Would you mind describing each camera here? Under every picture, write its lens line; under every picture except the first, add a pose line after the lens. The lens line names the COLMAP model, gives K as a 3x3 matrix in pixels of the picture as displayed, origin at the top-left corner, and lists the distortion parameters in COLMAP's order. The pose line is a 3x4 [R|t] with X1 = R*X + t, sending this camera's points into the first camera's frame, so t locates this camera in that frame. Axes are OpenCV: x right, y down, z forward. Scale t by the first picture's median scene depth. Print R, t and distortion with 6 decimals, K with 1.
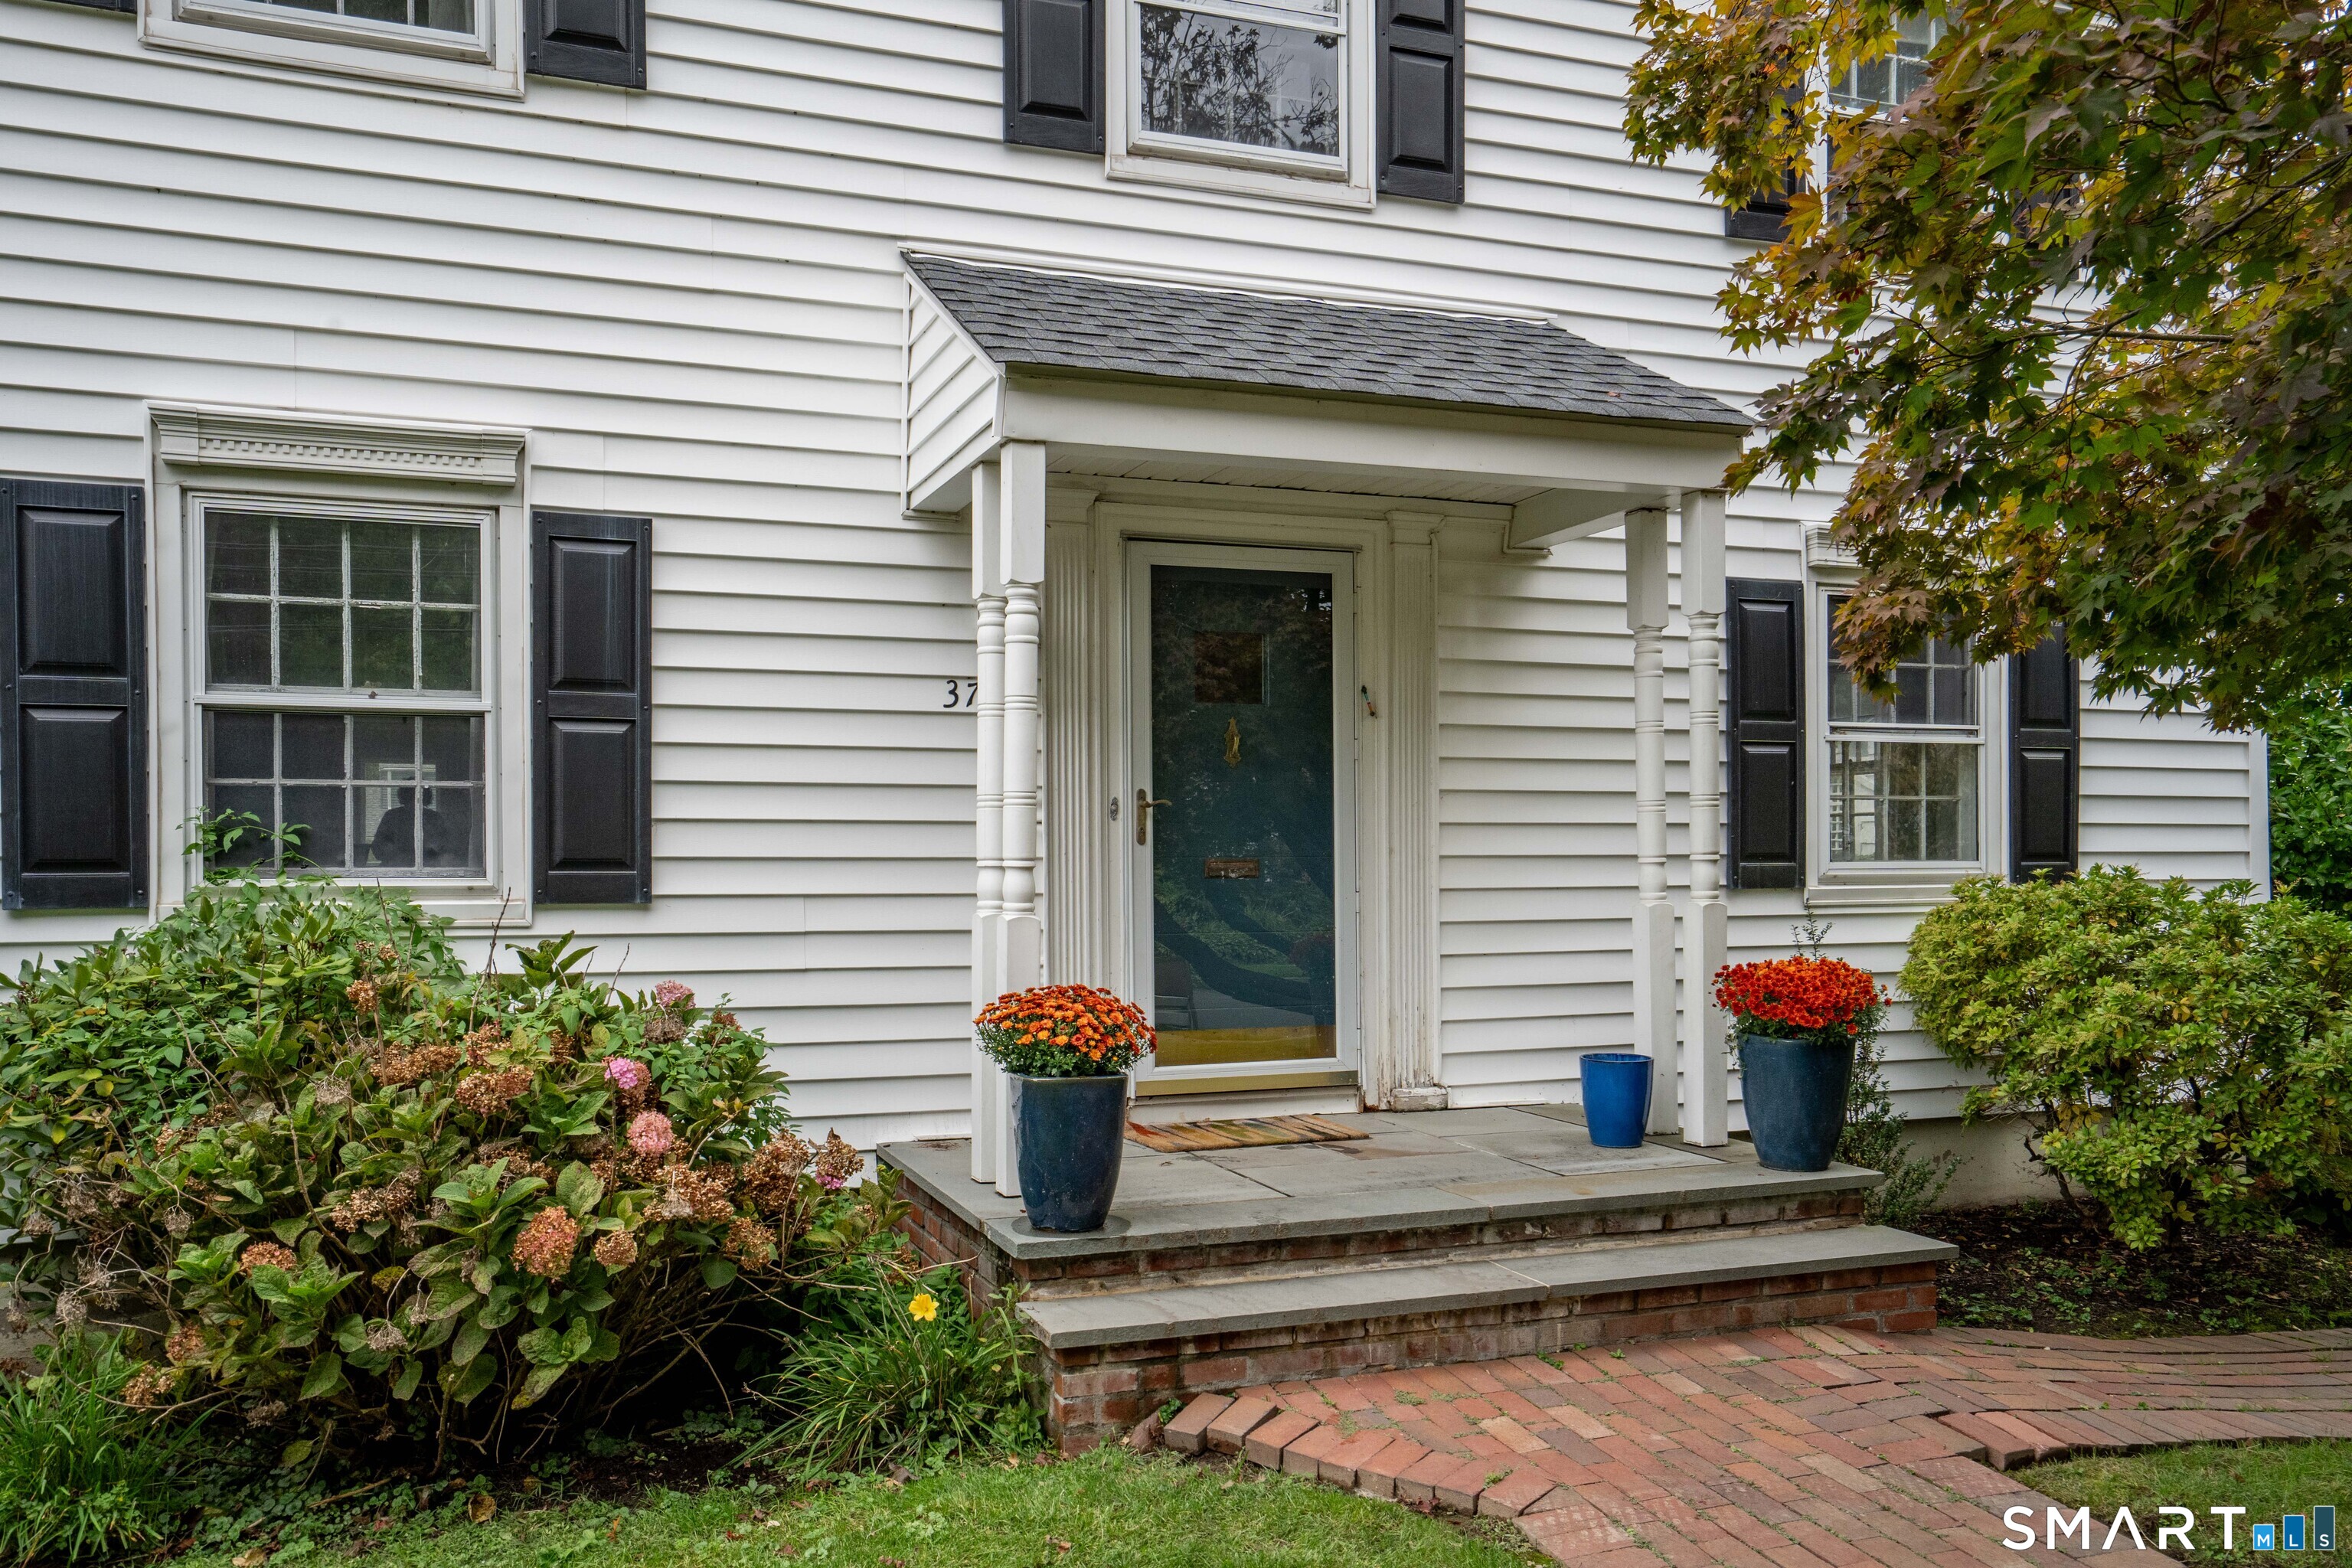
lens RADIAL K [[1531.1, 0, 1176.0], [0, 1531.1, 784.0], [0, 0, 1]] dist [0.015386, 0.002270]
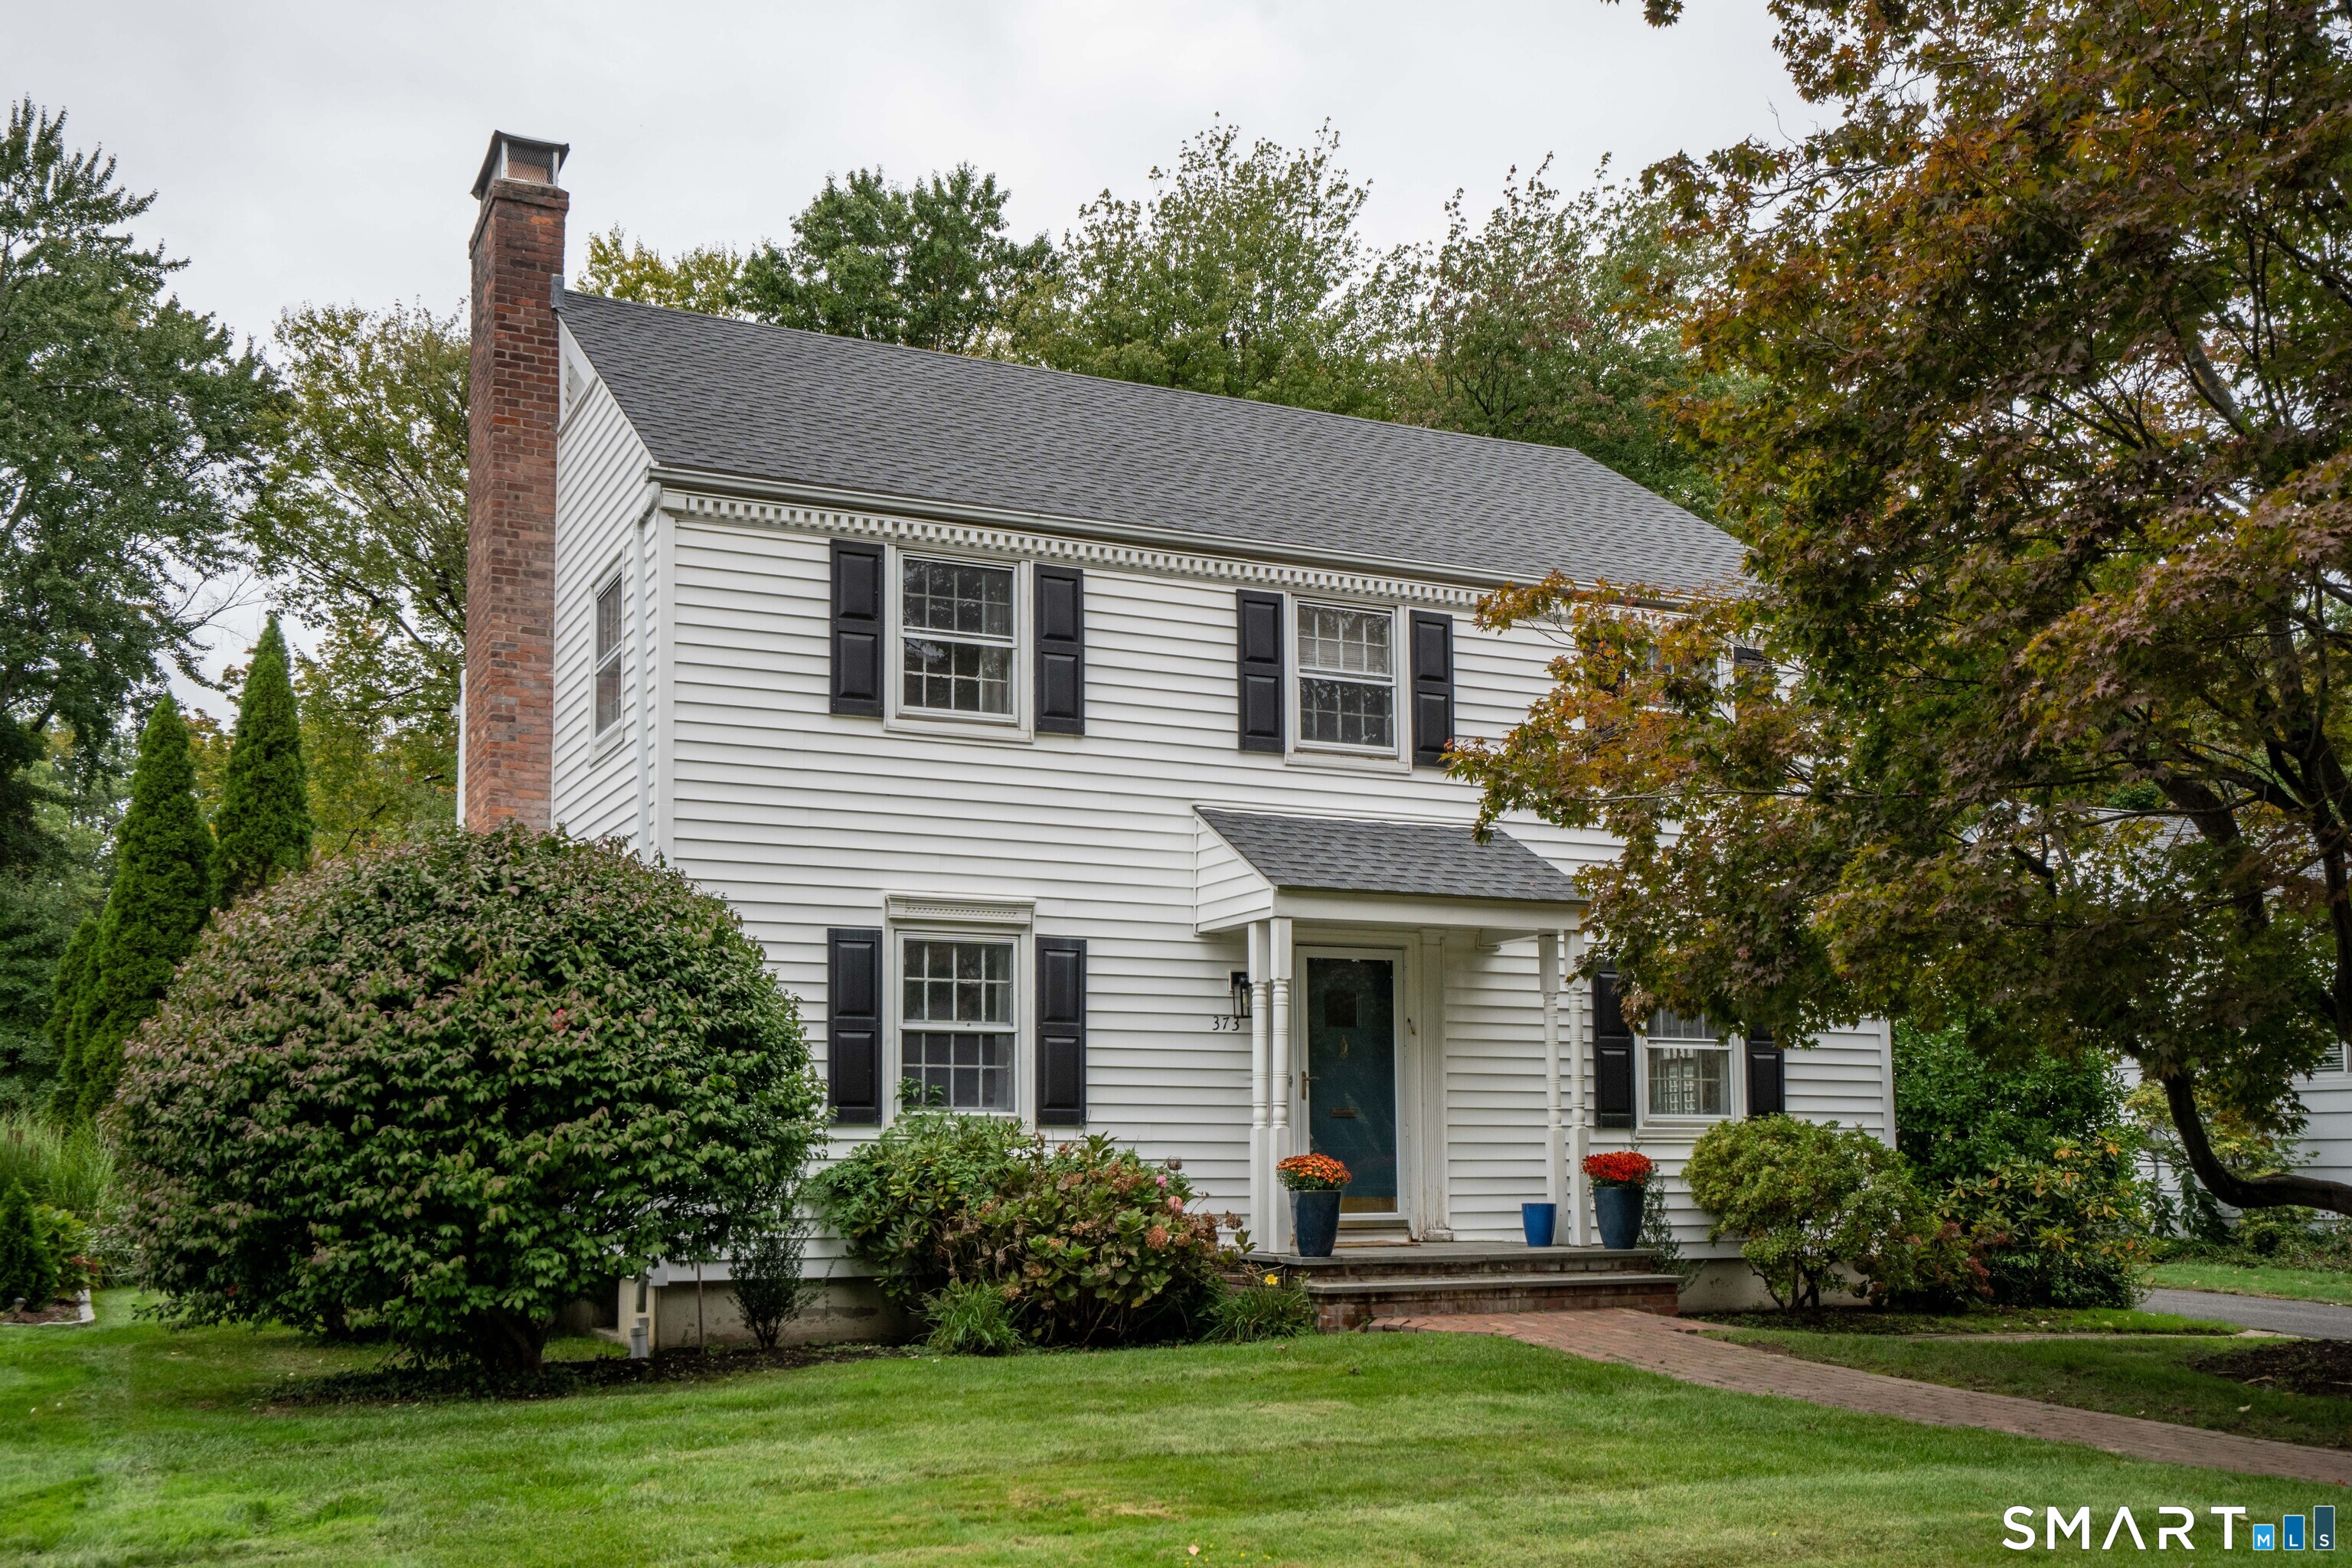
lens RADIAL K [[2331.3, 0, 1176.0], [0, 2331.3, 784.0], [0, 0, 1]] dist [0.039407, 0.002367]
pose [[0.991091, 0.021570, 0.131428, -0.643985], [-0.005213, 0.992325, -0.123544, 0.008875], [-0.133084, 0.121758, 0.983597, -2.171402]]
